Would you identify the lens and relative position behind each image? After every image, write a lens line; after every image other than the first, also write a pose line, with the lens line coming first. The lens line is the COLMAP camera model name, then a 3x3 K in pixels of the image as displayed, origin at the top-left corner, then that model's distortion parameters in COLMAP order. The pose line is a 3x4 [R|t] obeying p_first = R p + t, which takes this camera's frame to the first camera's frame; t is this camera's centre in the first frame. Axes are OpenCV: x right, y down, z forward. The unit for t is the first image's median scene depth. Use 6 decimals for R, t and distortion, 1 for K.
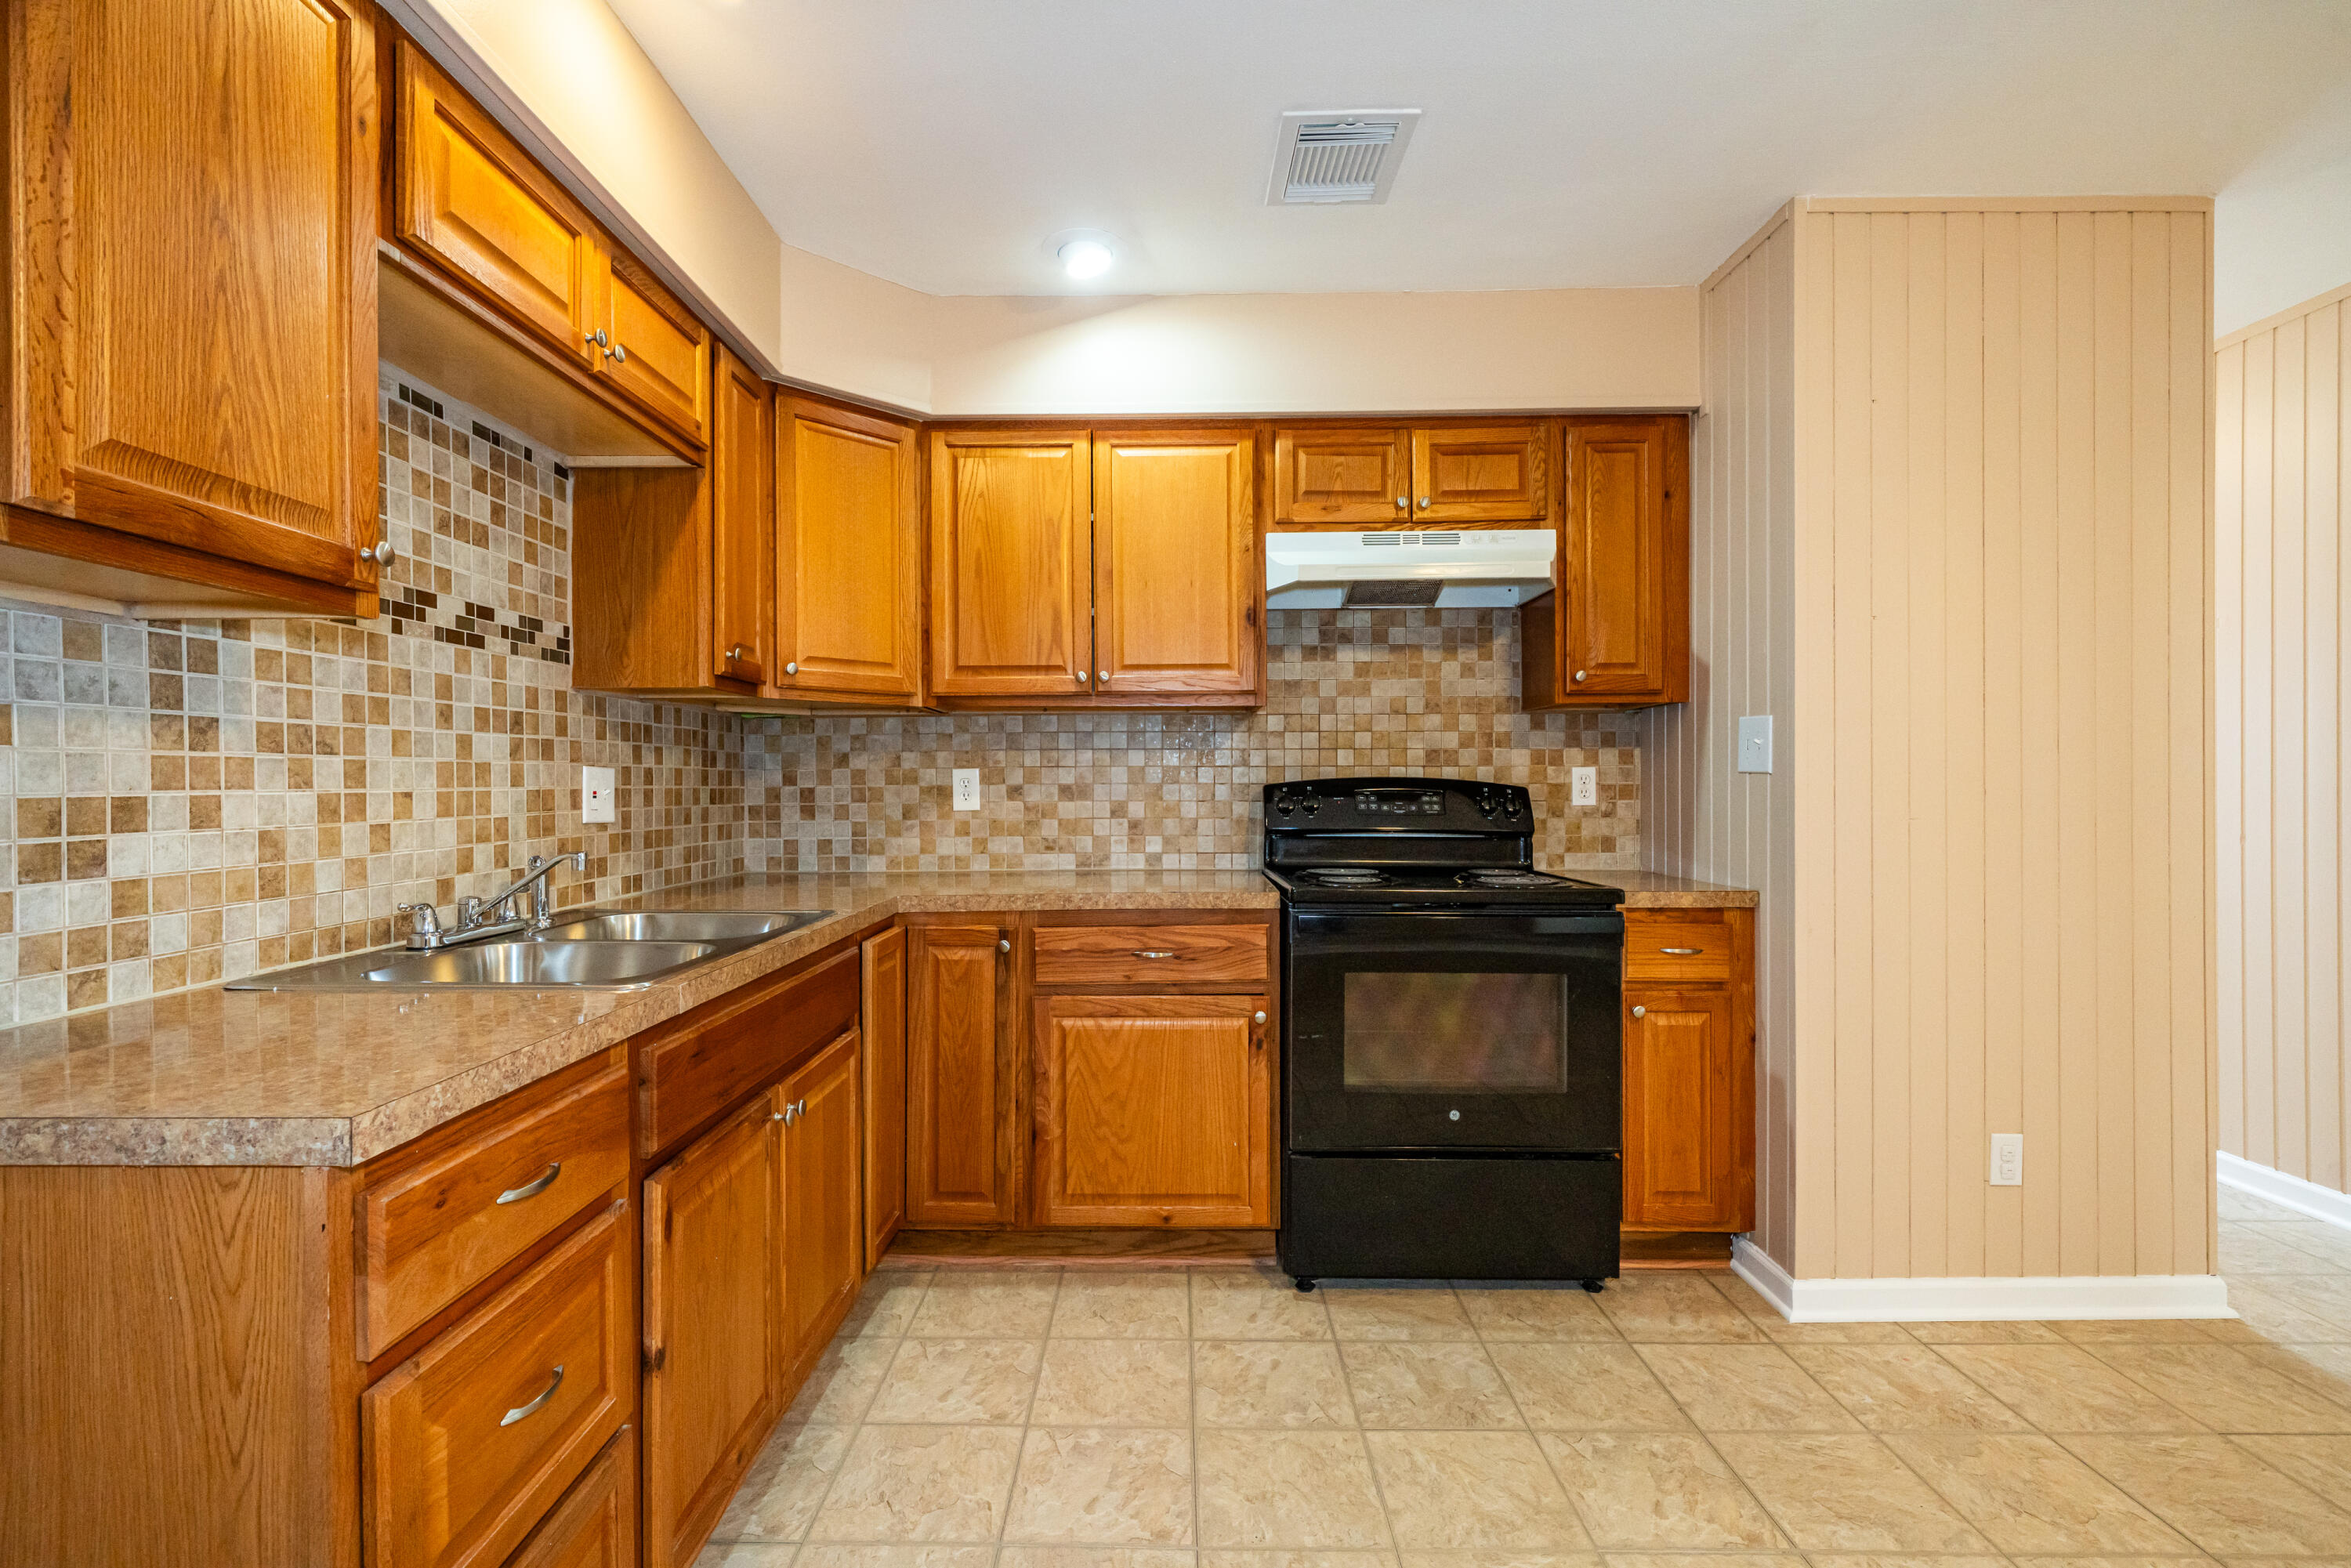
lens RADIAL K [[1062.4, 0, 1154.5], [0, 1062.4, 790.1], [0, 0, 1]] dist [-0.002616, 0.000503]
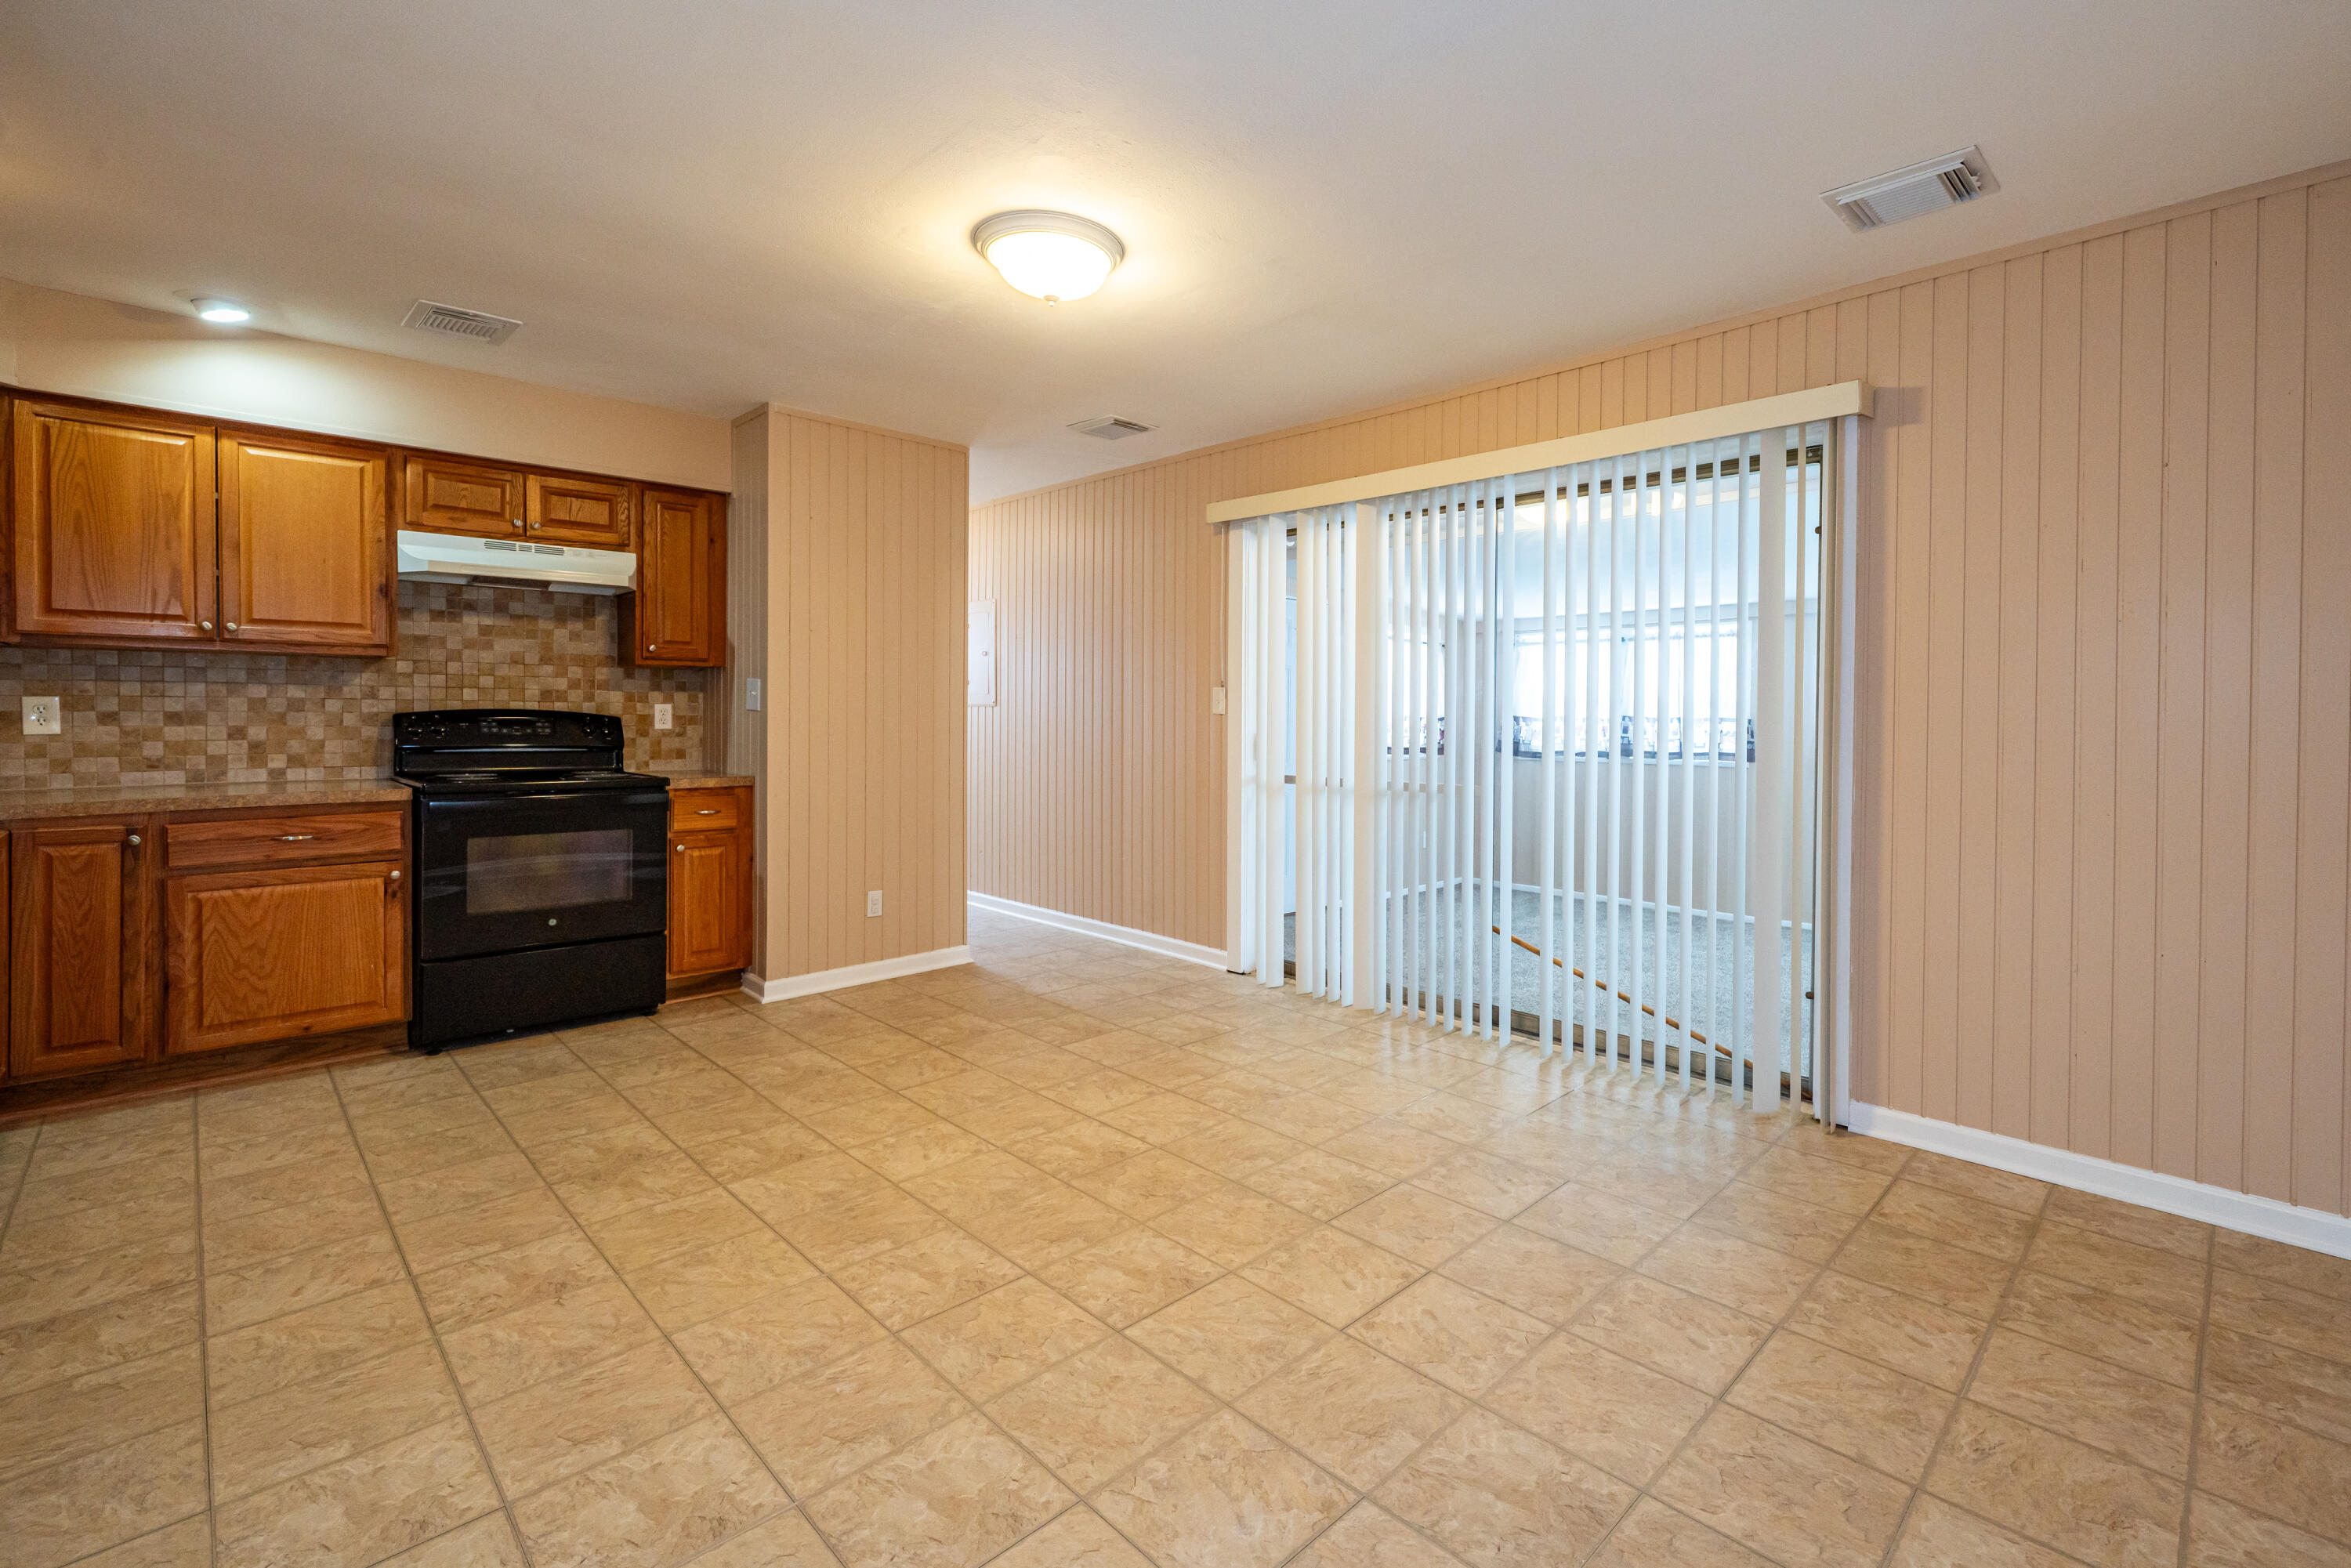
lens RADIAL K [[1036.4, 0, 1264.0], [0, 1036.4, 730.0], [0, 0, 1]] dist [0.005022, -0.001912]
pose [[0.680006, -0.001196, 0.733205, -0.135225], [-0.009090, 0.999908, 0.010062, -0.009069], [-0.733150, -0.013507, 0.679933, -0.840290]]
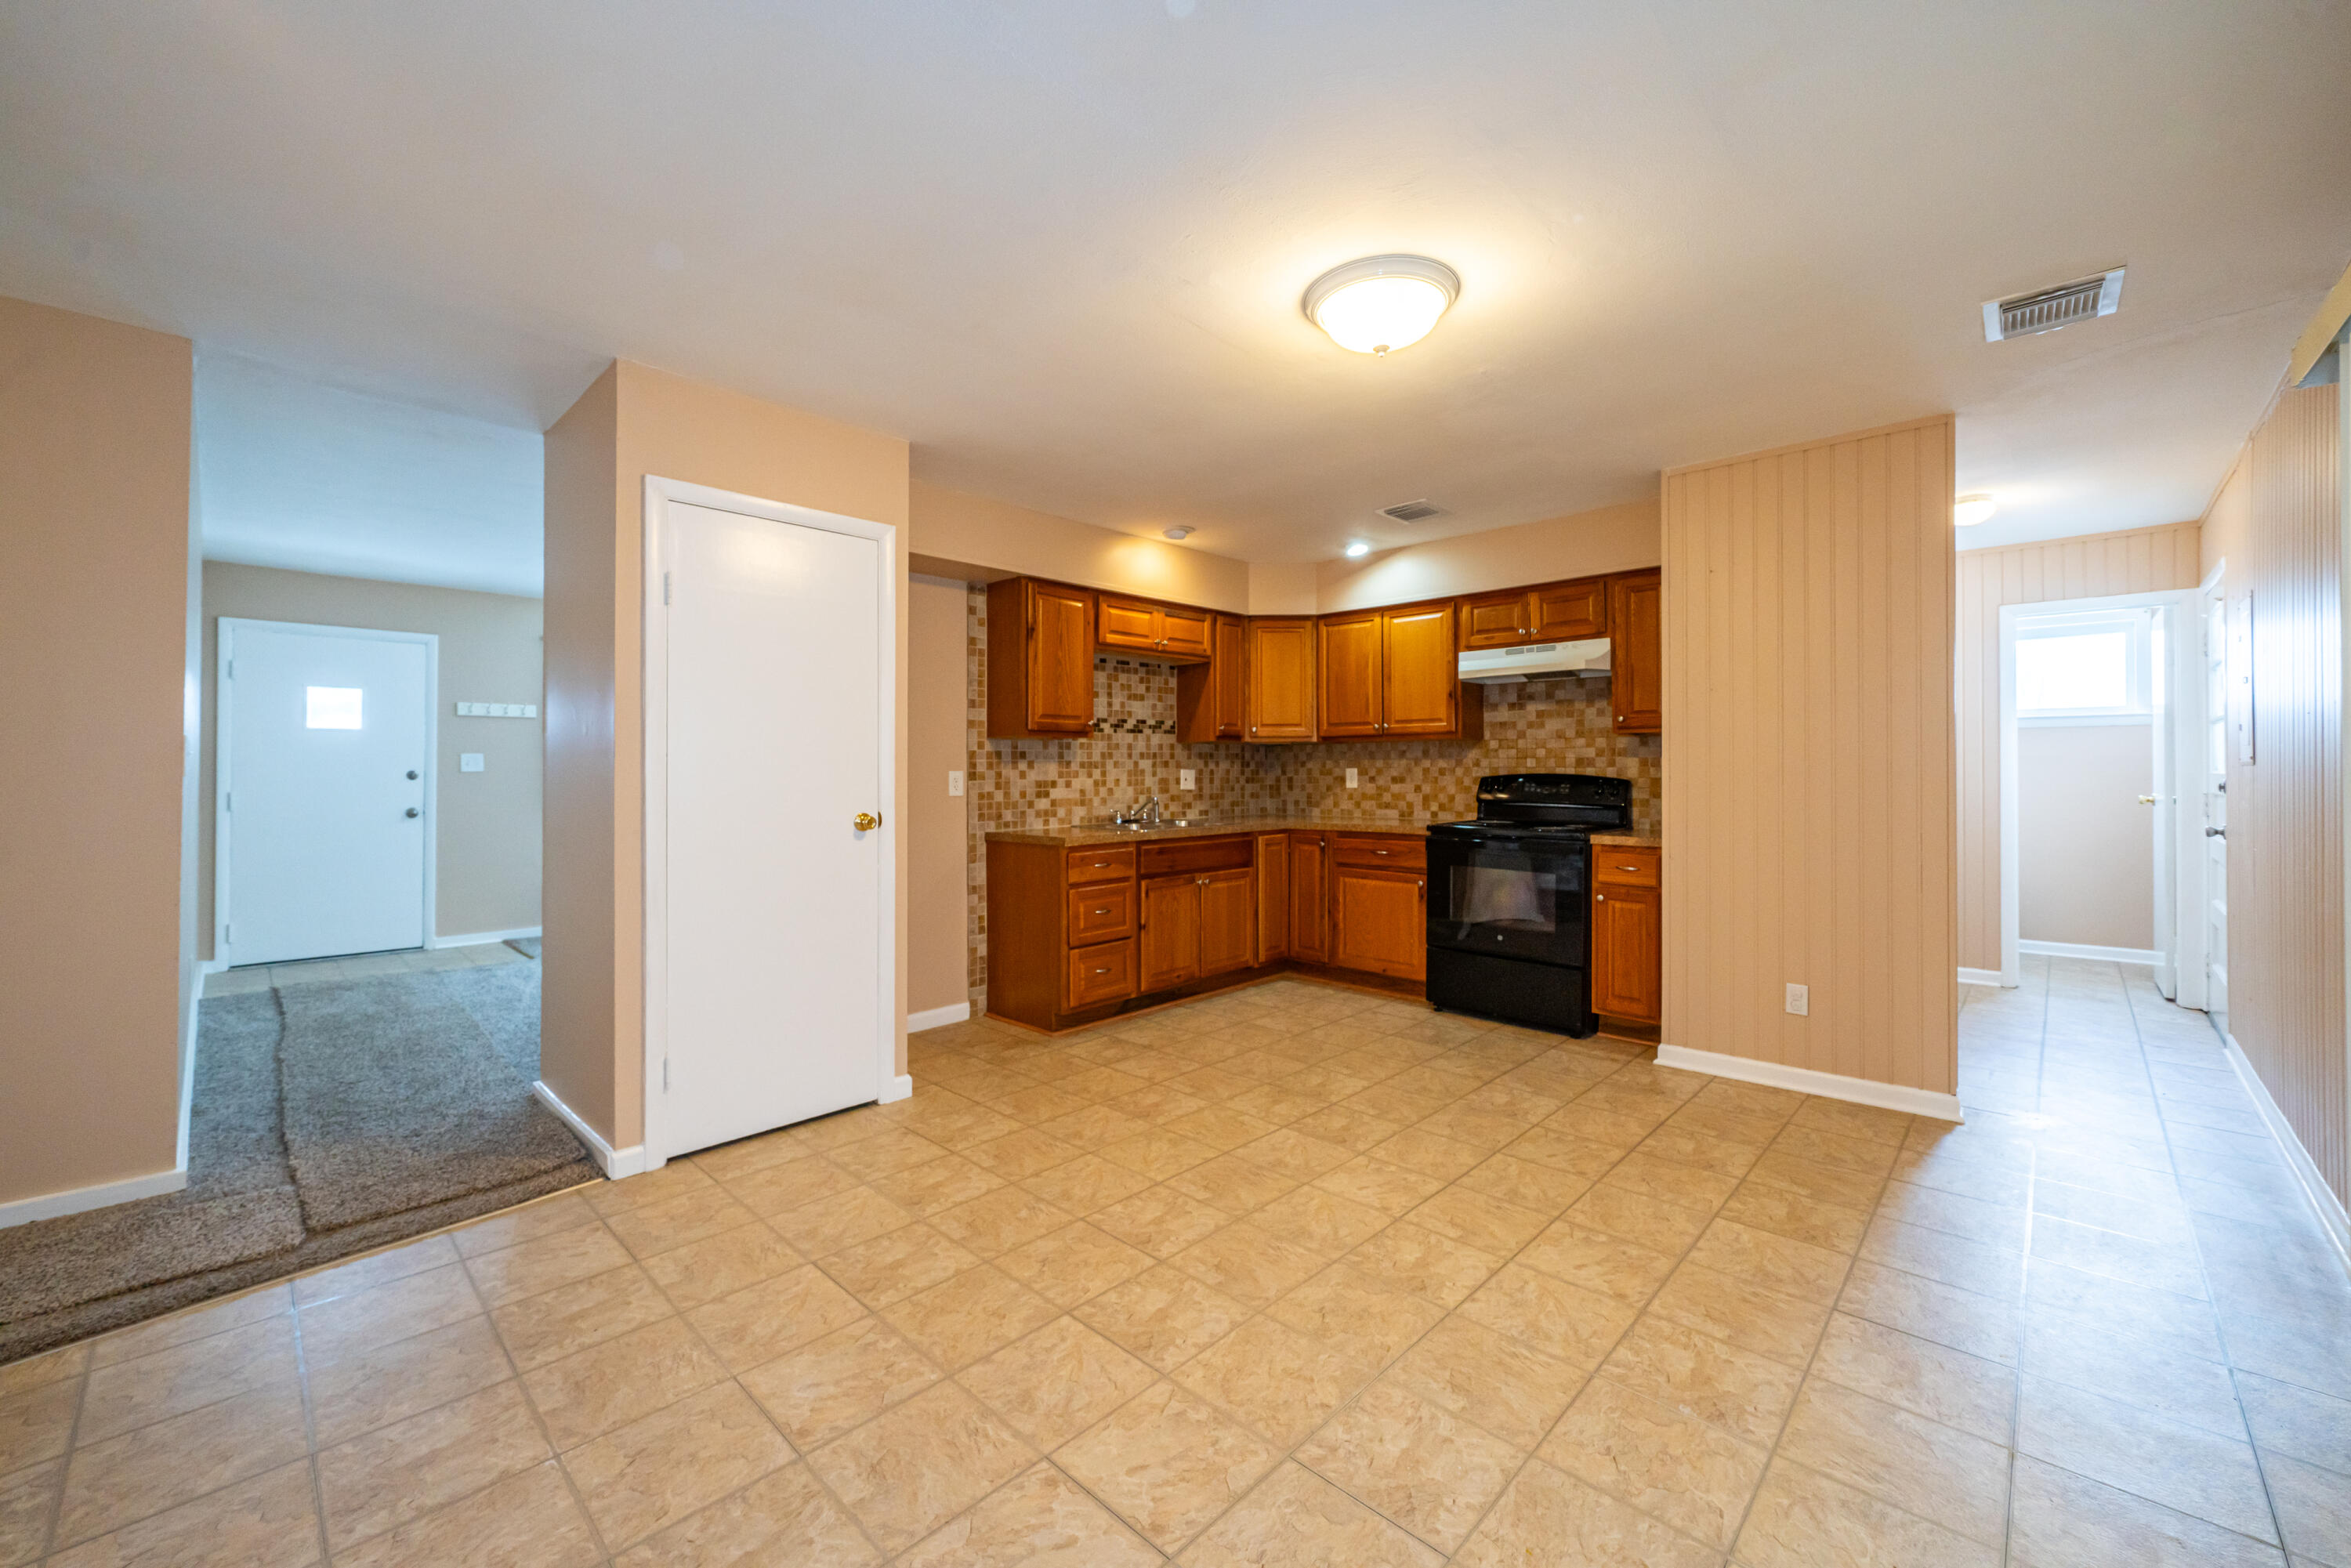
lens RADIAL K [[915.9, 0, 1161.9], [0, 915.9, 763.5], [0, 0, 1]] dist [0.002873, -0.001292]
pose [[0.731767, -0.000641, -0.681554, 1.011384], [-0.004082, 0.999978, -0.005323, -0.022850], [0.681543, 0.006677, 0.731748, -0.763428]]
